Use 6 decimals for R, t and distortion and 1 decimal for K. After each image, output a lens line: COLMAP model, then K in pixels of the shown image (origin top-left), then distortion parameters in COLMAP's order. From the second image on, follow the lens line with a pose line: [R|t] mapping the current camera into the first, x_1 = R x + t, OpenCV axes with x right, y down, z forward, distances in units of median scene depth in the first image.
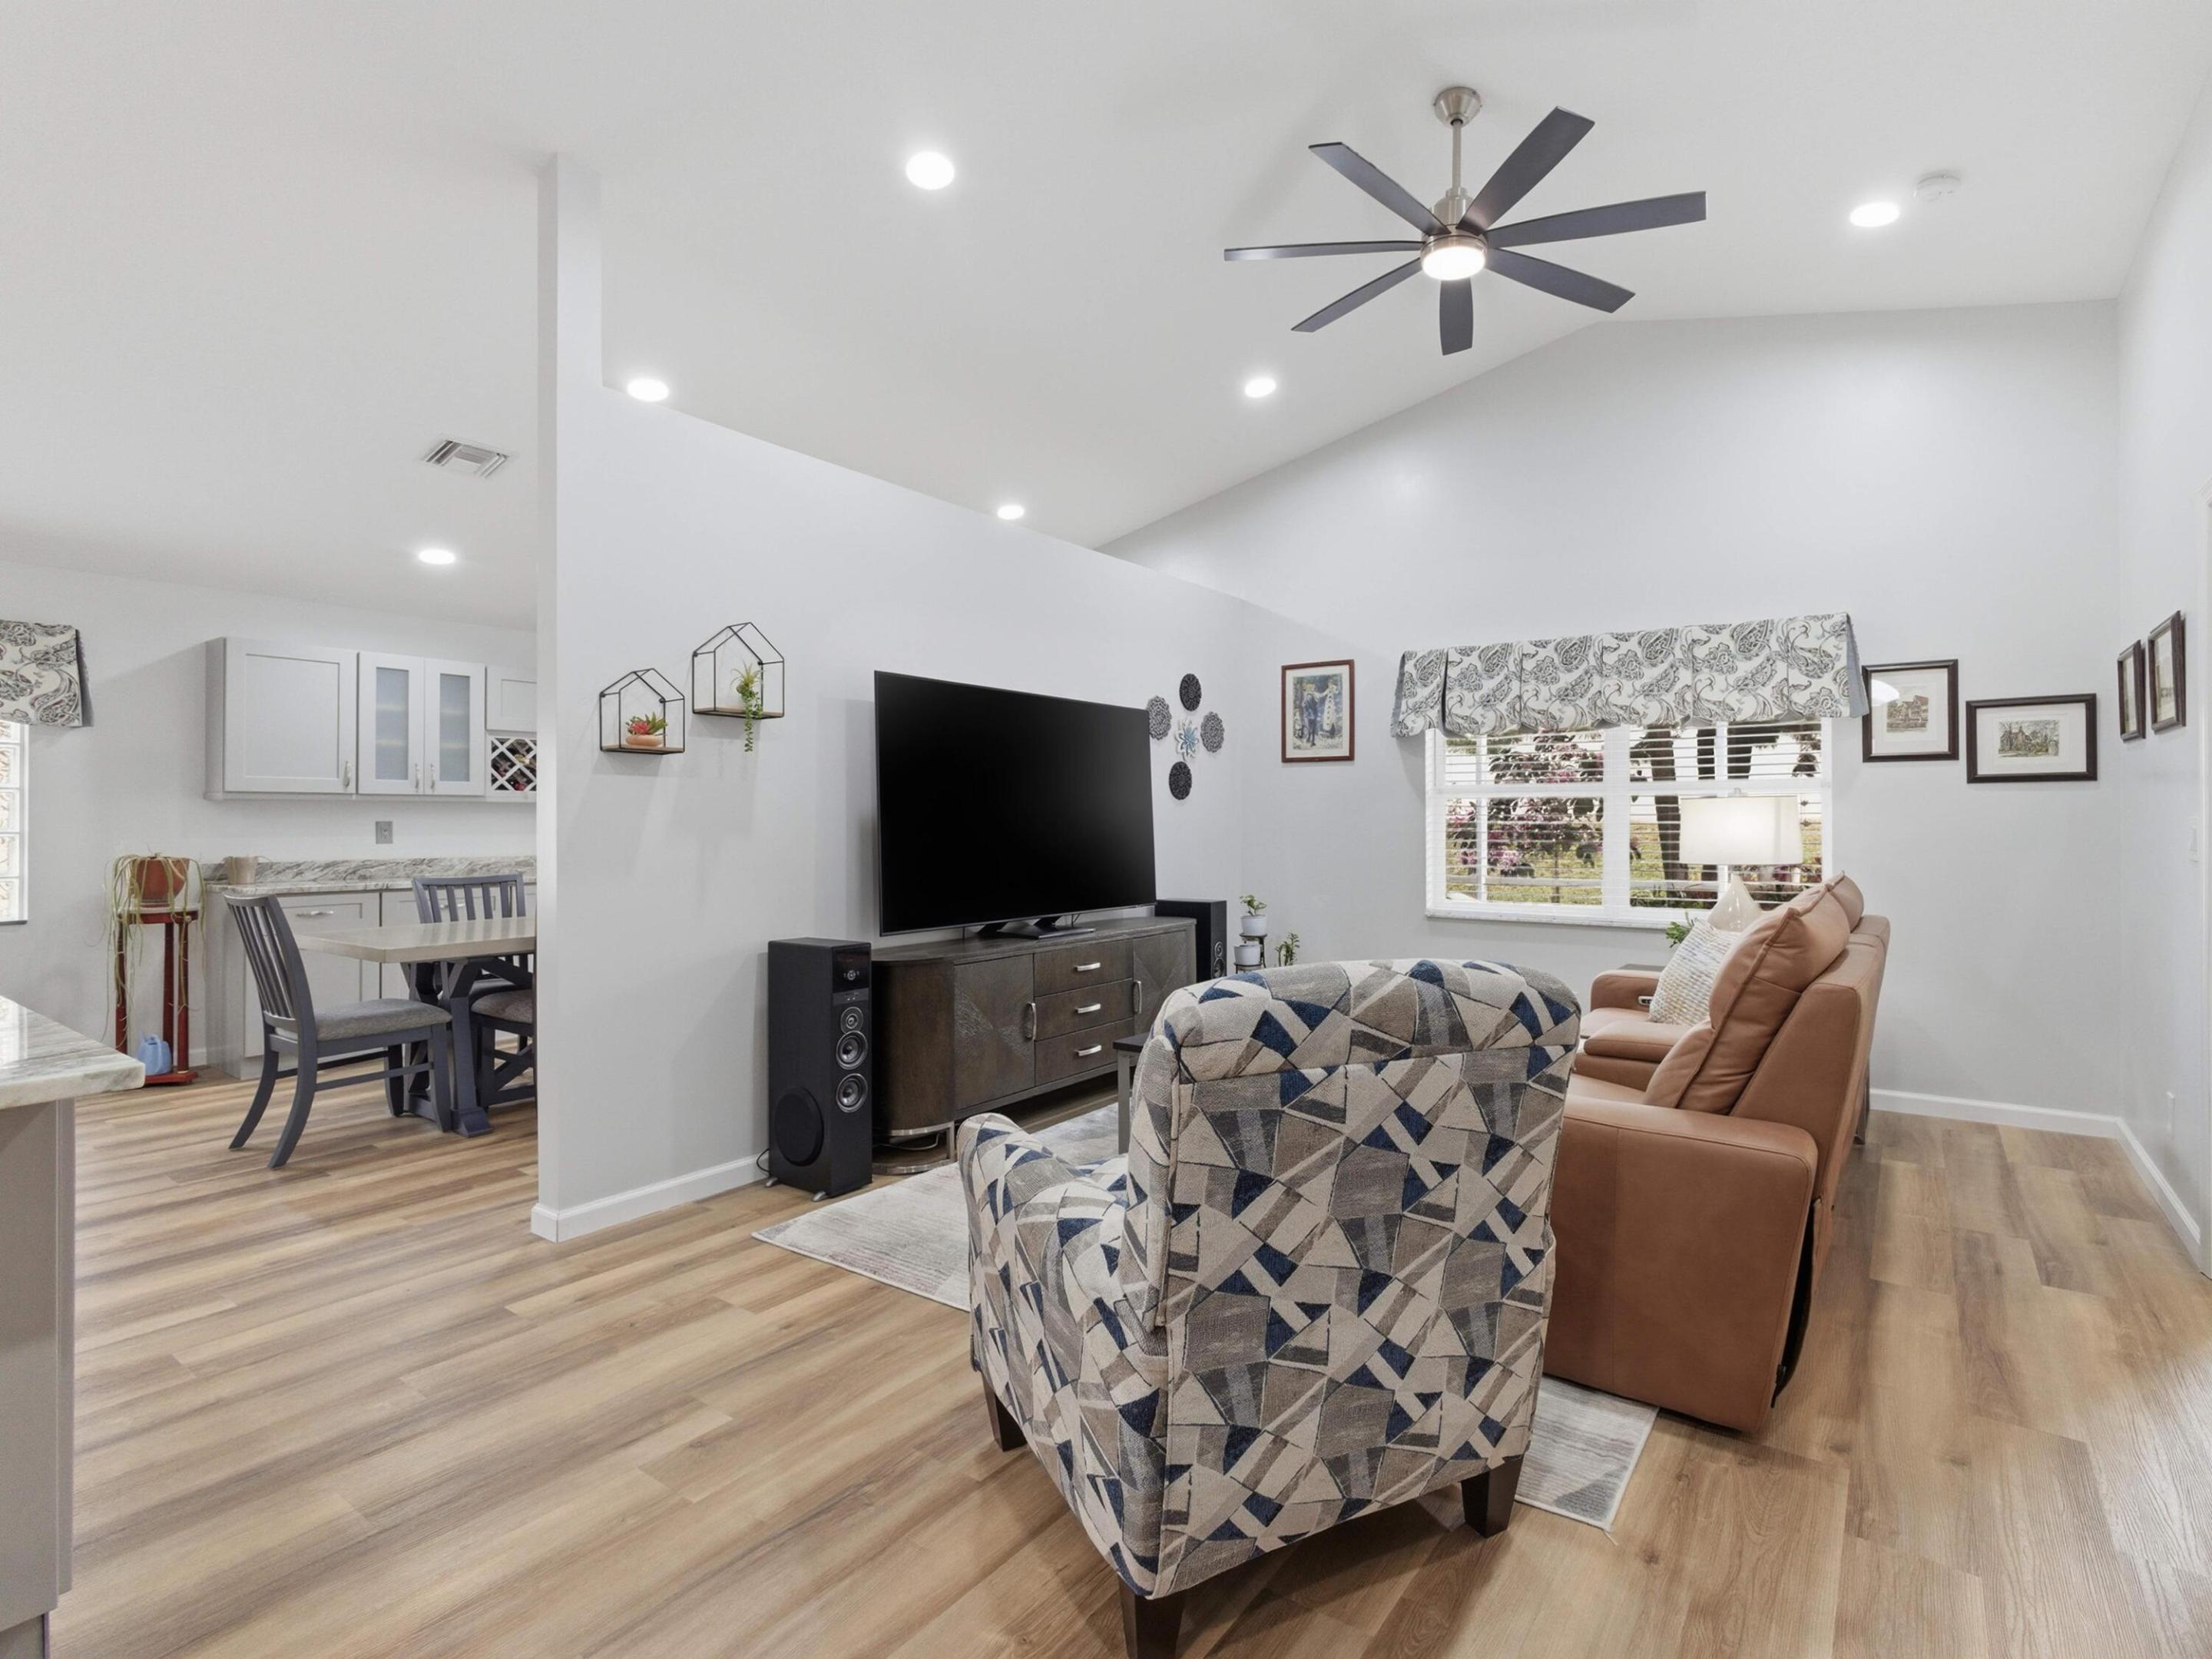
lens RADIAL K [[1073.2, 0, 1201.1], [0, 1073.2, 829.6], [0, 0, 1]] dist [-0.019192, 0.004328]
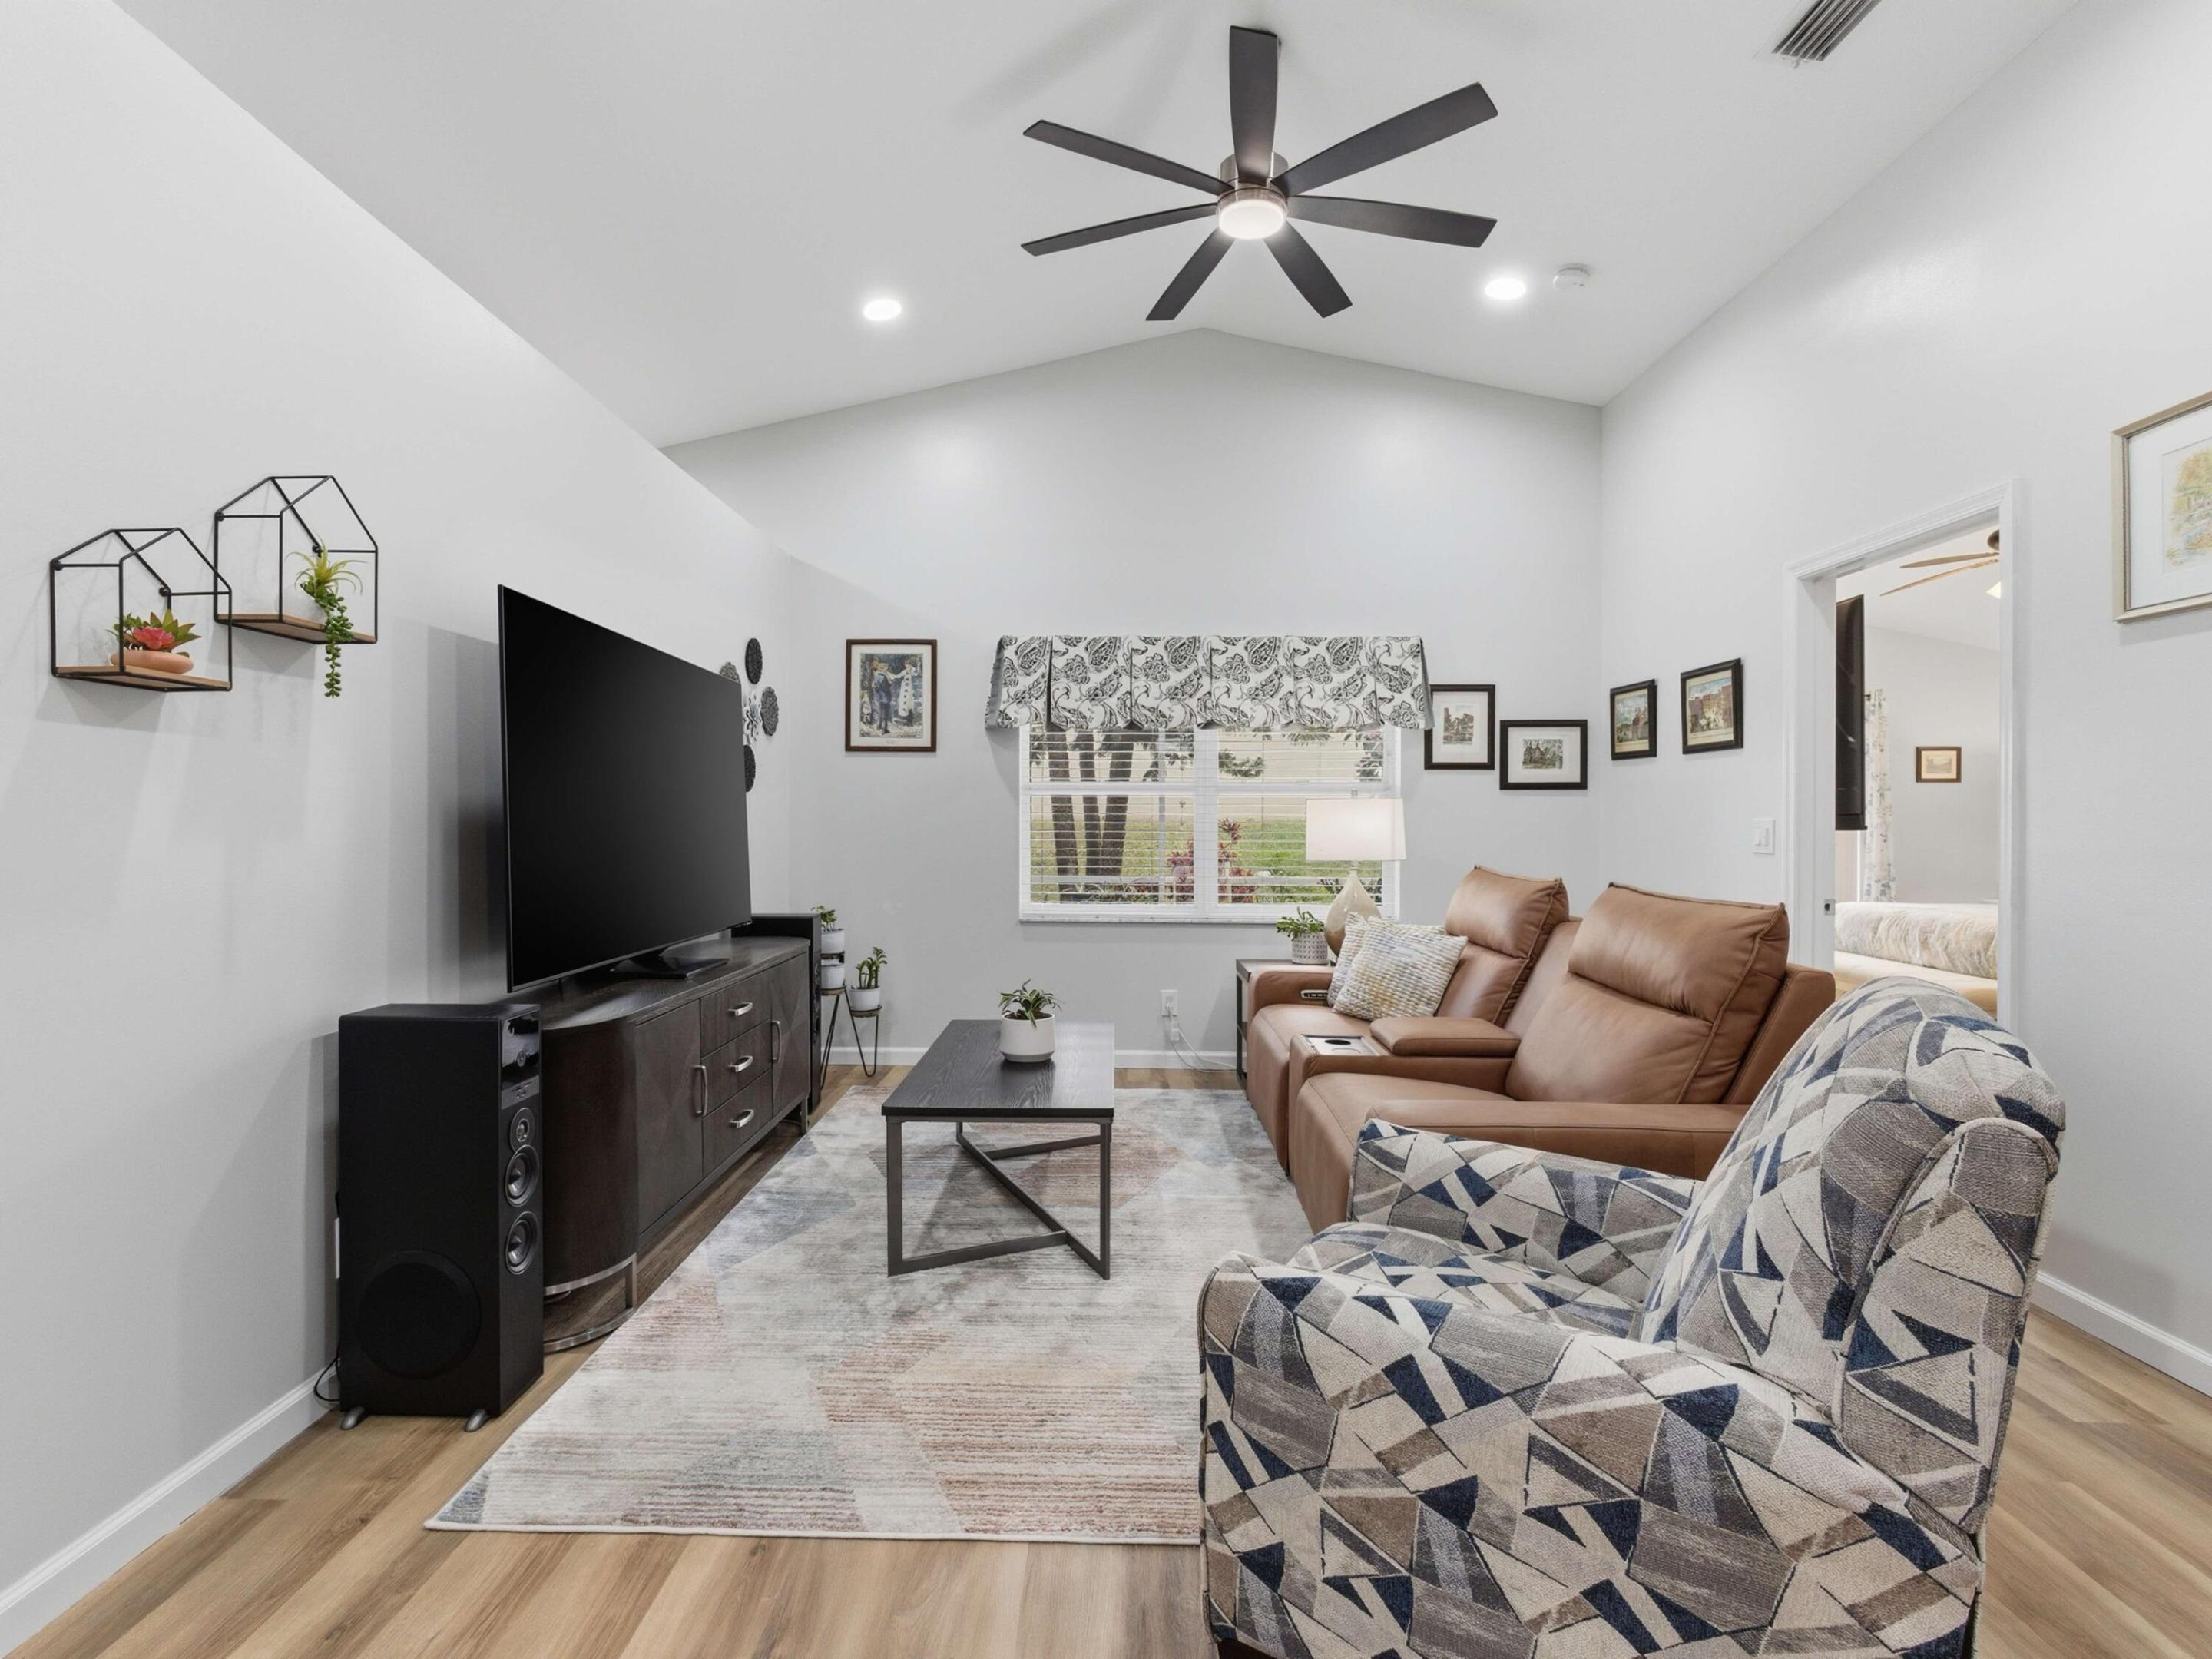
lens RADIAL K [[1073.2, 0, 1103.1], [0, 1073.2, 827.3], [0, 0, 1]] dist [-0.019192, 0.004328]
pose [[0.849639, 0.000409, 0.527364, -0.266722], [-0.000384, 1.000000, -0.000157, -0.001063], [-0.527364, -0.000069, 0.849640, 0.203389]]
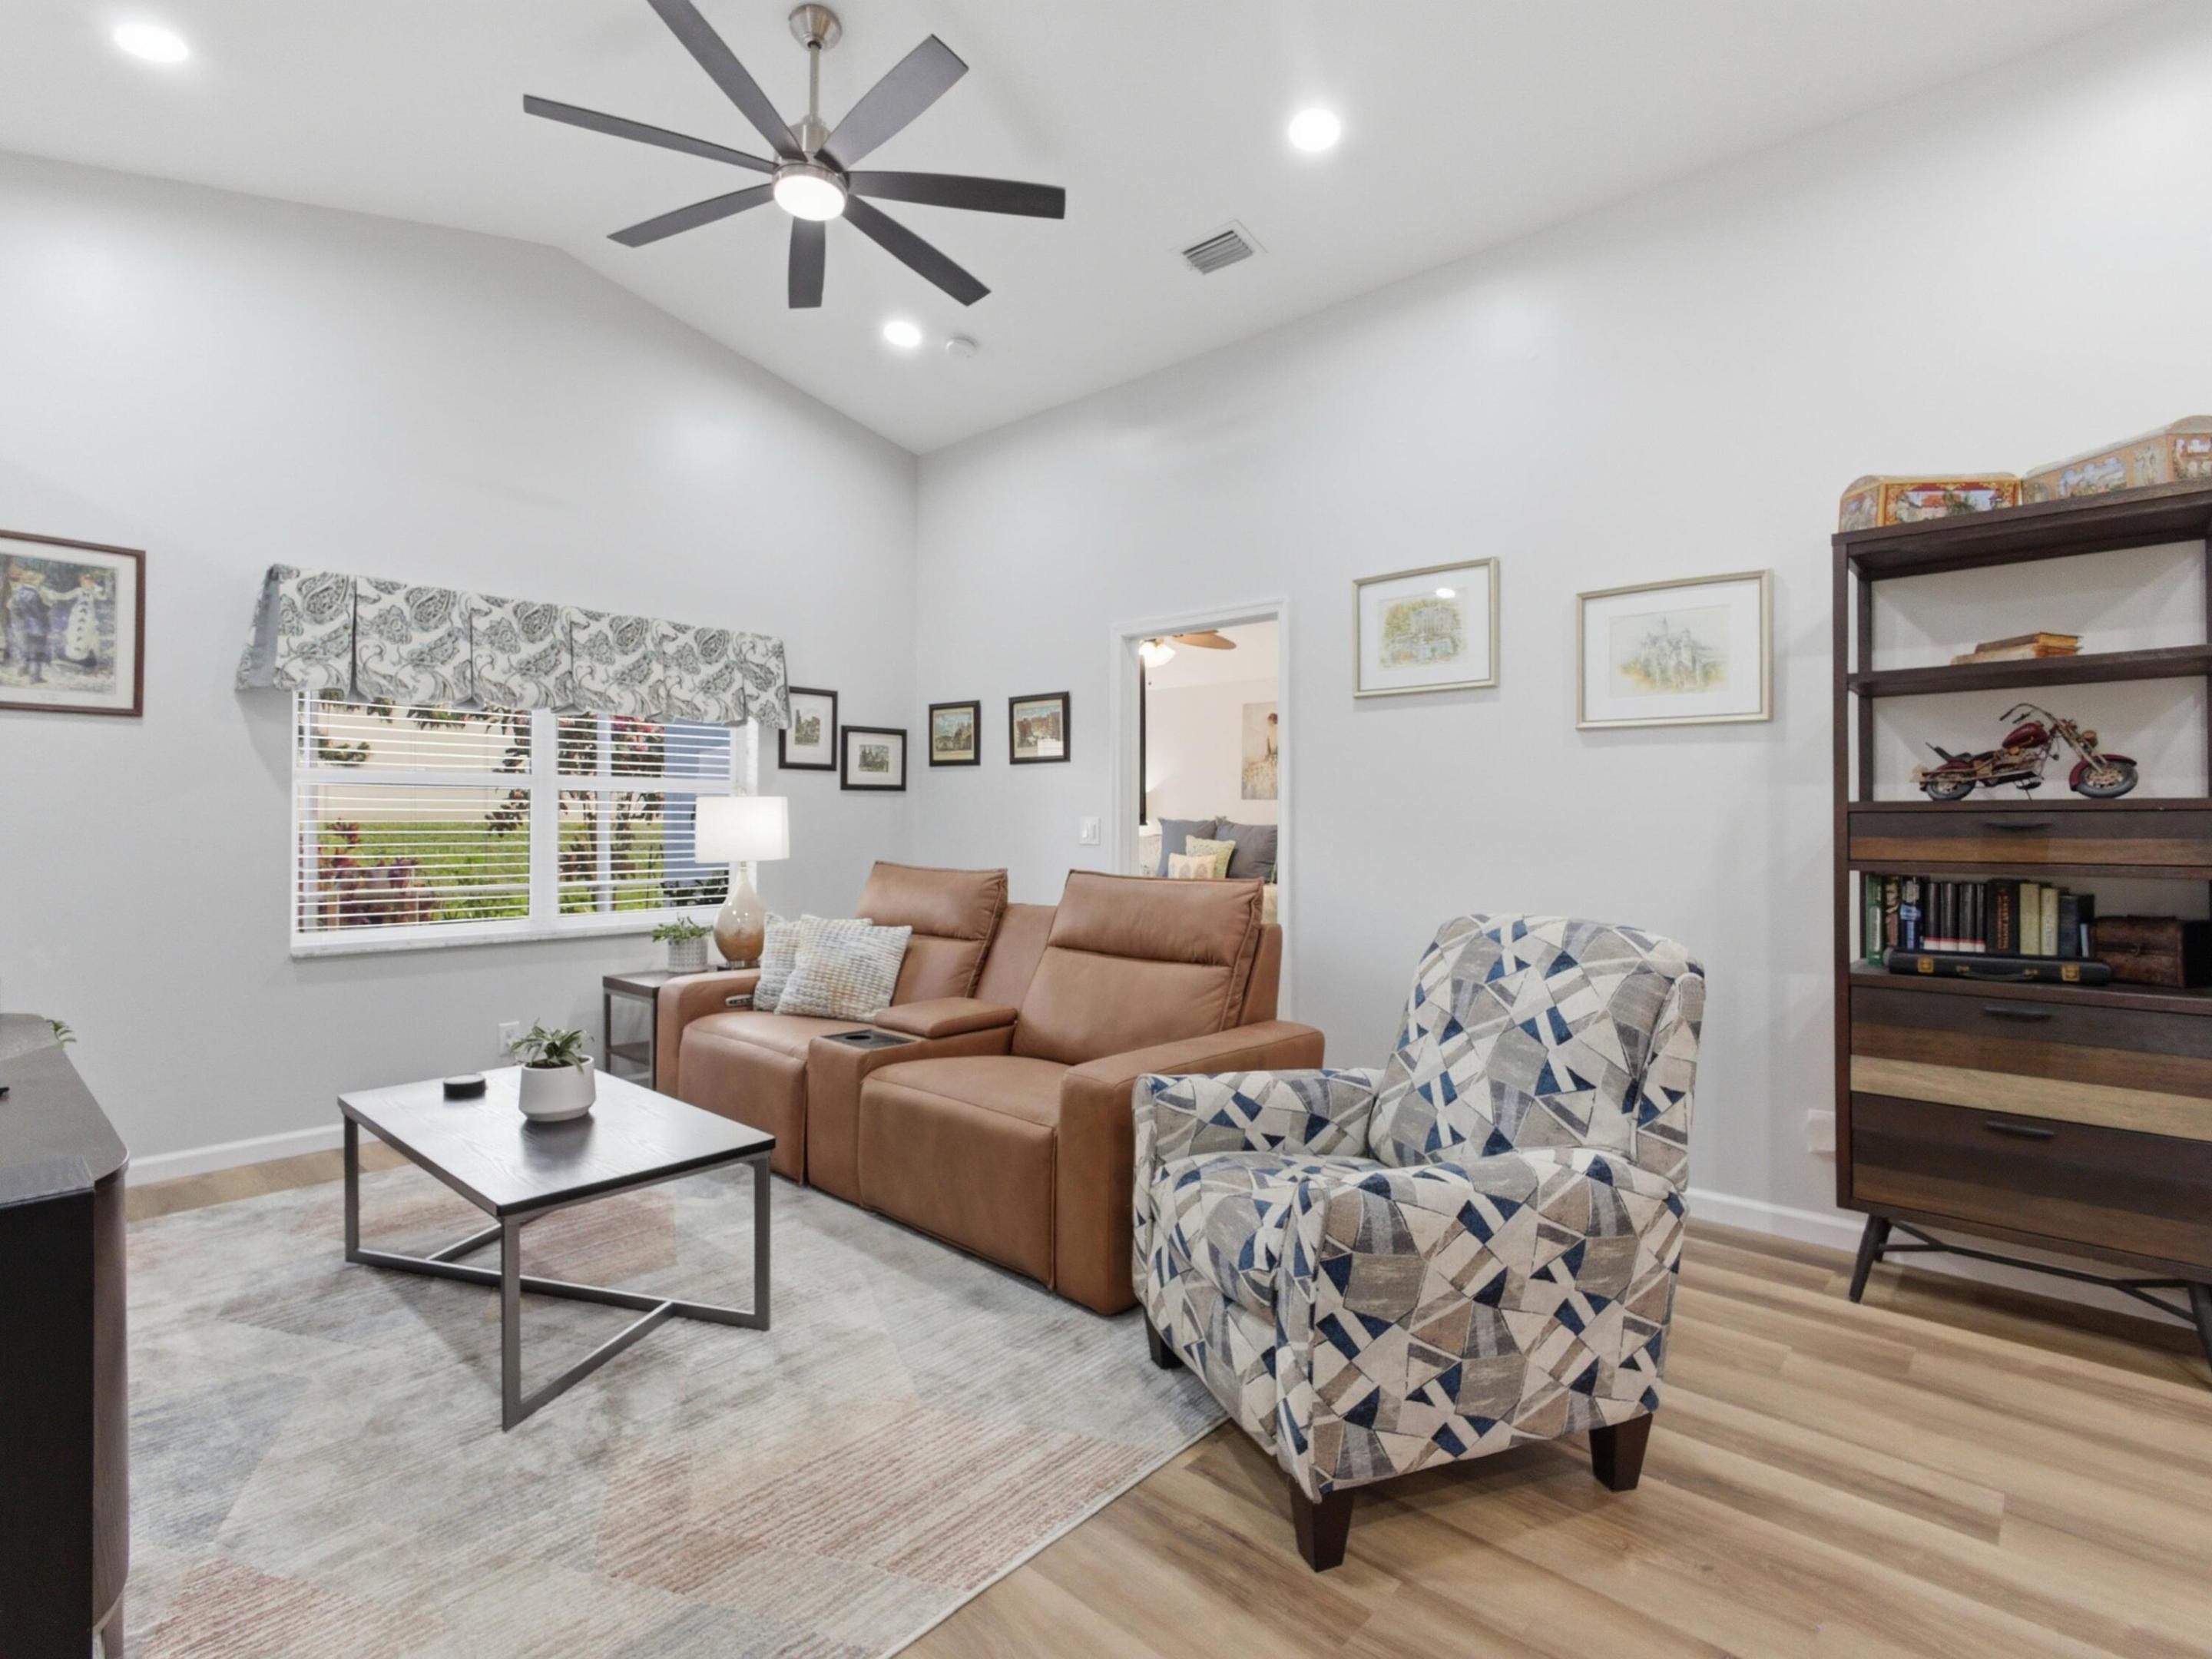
lens RADIAL K [[1073.2, 0, 1092.2], [0, 1073.2, 823.7], [0, 0, 1]] dist [-0.019192, 0.004328]
pose [[0.151663, -0.000514, 0.988432, -0.460770], [0.004643, 0.999989, -0.000192, -0.001986], [-0.988421, 0.004618, 0.151664, 0.475291]]
